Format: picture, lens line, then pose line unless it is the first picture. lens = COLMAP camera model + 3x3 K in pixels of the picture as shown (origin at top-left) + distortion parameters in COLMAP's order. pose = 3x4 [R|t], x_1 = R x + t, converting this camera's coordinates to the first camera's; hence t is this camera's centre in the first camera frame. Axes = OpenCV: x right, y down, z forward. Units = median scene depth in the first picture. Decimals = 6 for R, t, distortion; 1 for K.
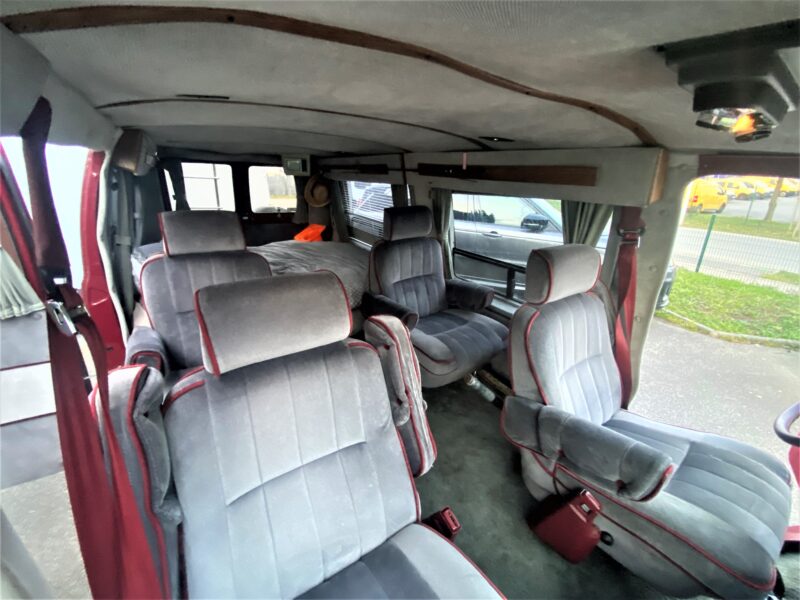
lens RADIAL K [[319.0, 0, 392.4], [0, 319.0, 296.8], [0, 0, 1]] dist [0.035250, -0.028391]
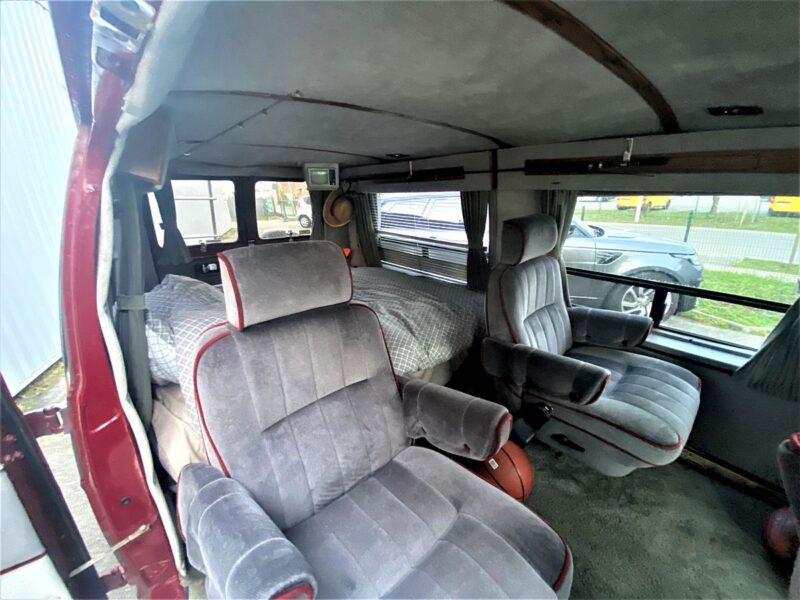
lens RADIAL K [[319.0, 0, 392.4], [0, 319.0, 296.8], [0, 0, 1]] dist [0.035250, -0.028391]
pose [[0.990365, -0.086791, 0.107908, -0.238565], [0.091411, 0.995064, -0.038620, -0.066334], [-0.104023, 0.048112, 0.993411, 0.206023]]
